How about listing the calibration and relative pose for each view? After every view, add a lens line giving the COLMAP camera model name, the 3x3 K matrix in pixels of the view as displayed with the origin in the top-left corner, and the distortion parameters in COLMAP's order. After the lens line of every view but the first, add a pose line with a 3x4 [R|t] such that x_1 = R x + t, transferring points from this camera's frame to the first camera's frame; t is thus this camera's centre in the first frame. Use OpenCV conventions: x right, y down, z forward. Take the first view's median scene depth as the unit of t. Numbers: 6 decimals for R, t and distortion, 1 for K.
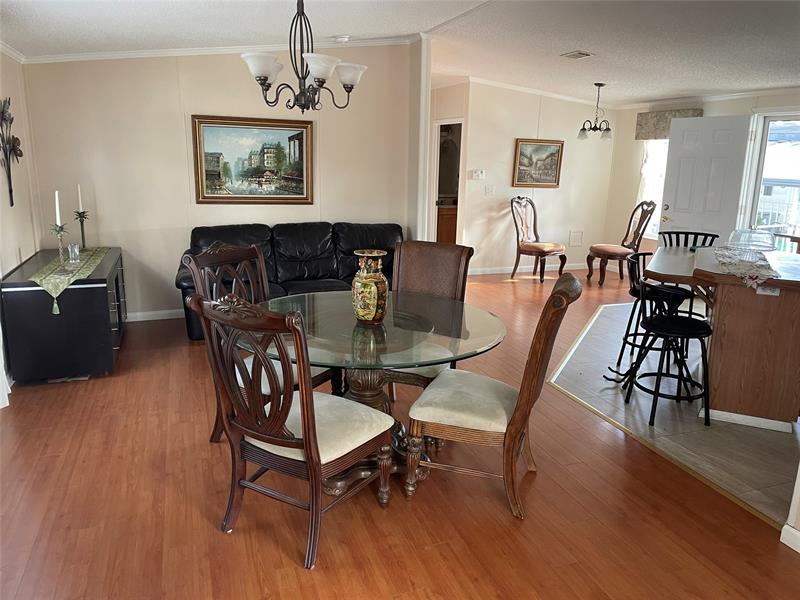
lens RADIAL K [[601.9, 0, 412.6], [0, 601.9, 299.3], [0, 0, 1]] dist [0.081541, -0.113711]
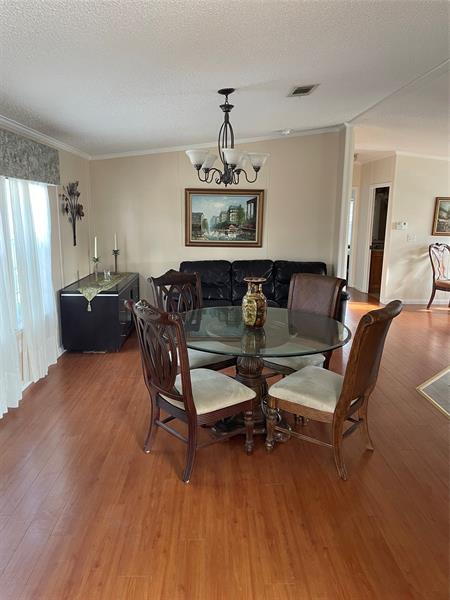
lens RADIAL K [[451.4, 0, 225.0], [0, 451.4, 300.0], [0, 0, 1]] dist [0.081541, -0.113711]
pose [[0.944658, 0.051373, -0.324011, 0.110735], [-0.065028, 0.997388, -0.031449, 0.005979], [0.321549, 0.050778, 0.945531, -0.030726]]
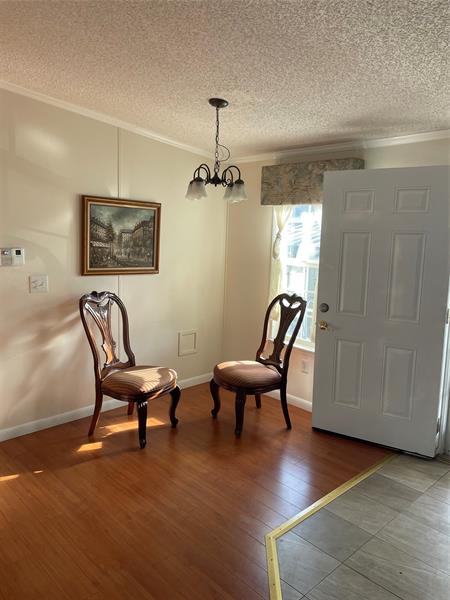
lens RADIAL K [[451.4, 0, 225.0], [0, 451.4, 300.0], [0, 0, 1]] dist [0.081541, -0.113711]
pose [[0.922644, -0.051407, 0.382212, 0.183635], [0.076517, 0.995774, -0.050779, -0.192866], [-0.377987, 0.076097, 0.922678, 0.805891]]
